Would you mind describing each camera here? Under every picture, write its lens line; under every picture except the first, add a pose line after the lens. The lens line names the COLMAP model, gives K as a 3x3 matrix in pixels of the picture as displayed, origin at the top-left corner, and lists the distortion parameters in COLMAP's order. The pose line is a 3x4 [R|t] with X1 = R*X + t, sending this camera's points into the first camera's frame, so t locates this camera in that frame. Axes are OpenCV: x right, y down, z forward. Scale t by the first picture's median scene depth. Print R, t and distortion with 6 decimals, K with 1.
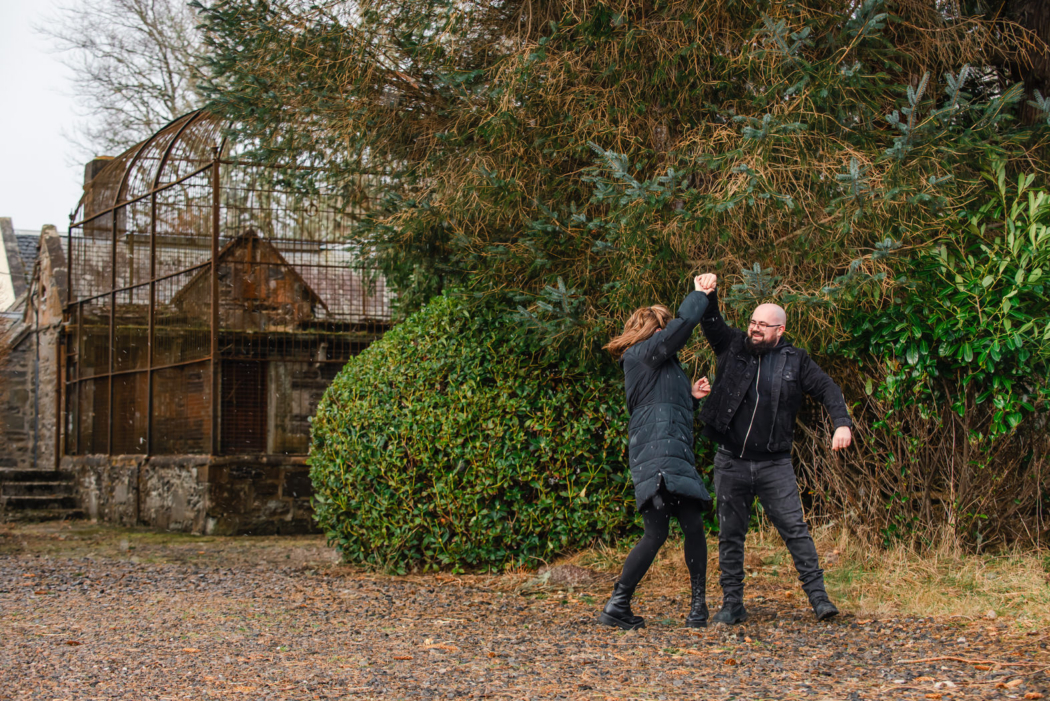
lens RADIAL K [[2055.4, 0, 493.5], [0, 2055.4, 416.1], [0, 0, 1]] dist [0.013972, 0.030169]
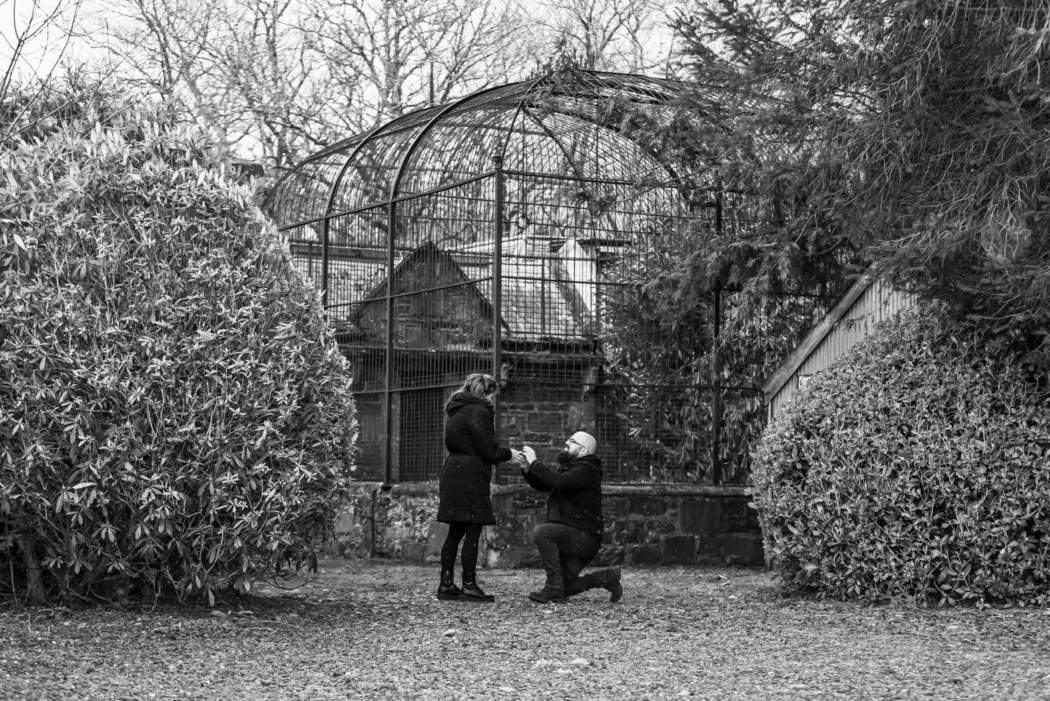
lens RADIAL K [[2201.5, 0, 536.8], [0, 2201.5, 447.5], [0, 0, 1]] dist [0.055810, 0.111257]
pose [[0.995723, 0.001869, 0.092365, -0.316013], [-0.002288, 0.999988, 0.004434, -0.002817], [-0.092356, -0.004626, 0.995715, -0.010597]]
